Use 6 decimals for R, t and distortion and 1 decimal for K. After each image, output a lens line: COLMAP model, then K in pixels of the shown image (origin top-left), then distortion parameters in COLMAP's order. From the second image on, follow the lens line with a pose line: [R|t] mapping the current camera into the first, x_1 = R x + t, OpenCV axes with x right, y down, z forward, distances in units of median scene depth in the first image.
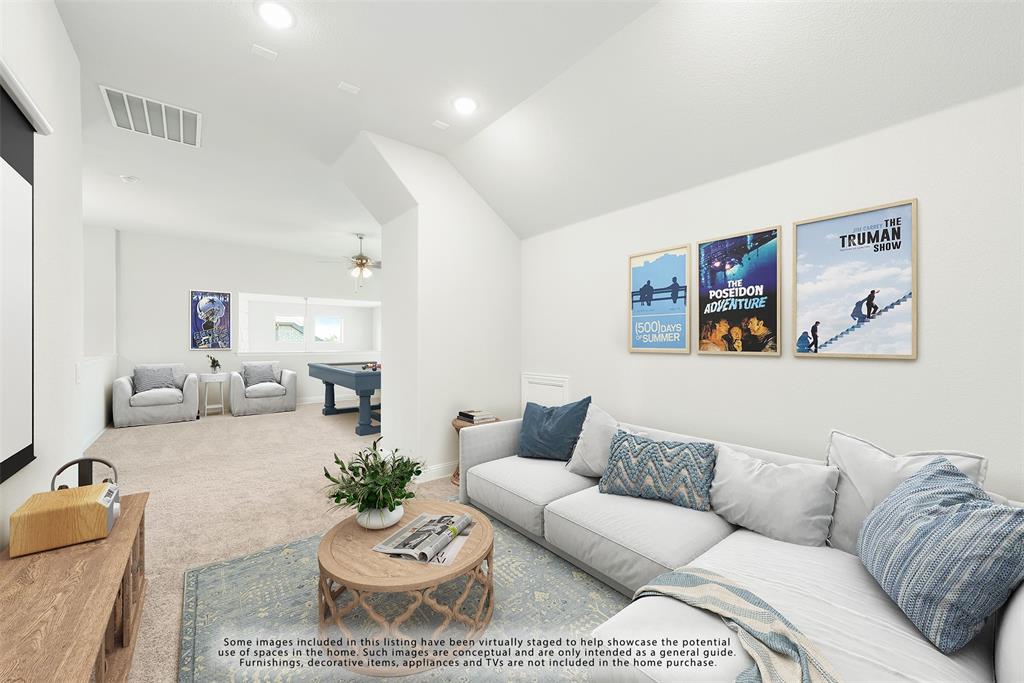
lens RADIAL K [[394.5, 0, 507.7], [0, 394.5, 341.8], [0, 0, 1]] dist [0.017070, -0.000047]
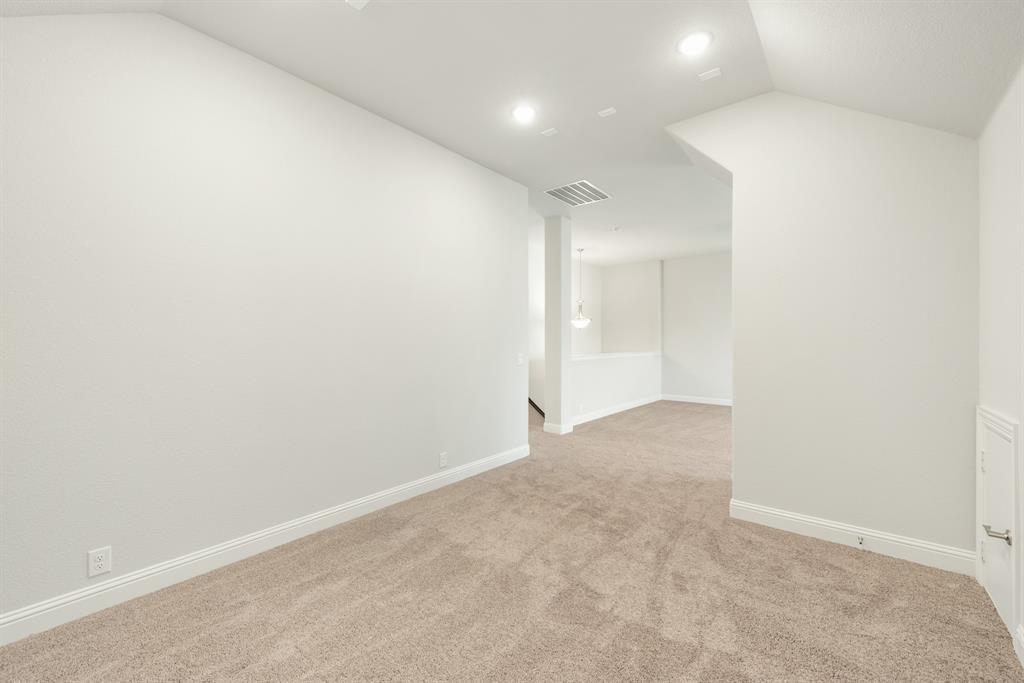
lens RADIAL K [[394.5, 0, 507.7], [0, 394.5, 341.8], [0, 0, 1]] dist [0.017070, -0.000047]
pose [[0.245221, 0.001629, -0.969466, 0.502850], [-0.000479, 0.999999, 0.001559, -0.004052], [0.969467, 0.000082, 0.245221, 0.389864]]
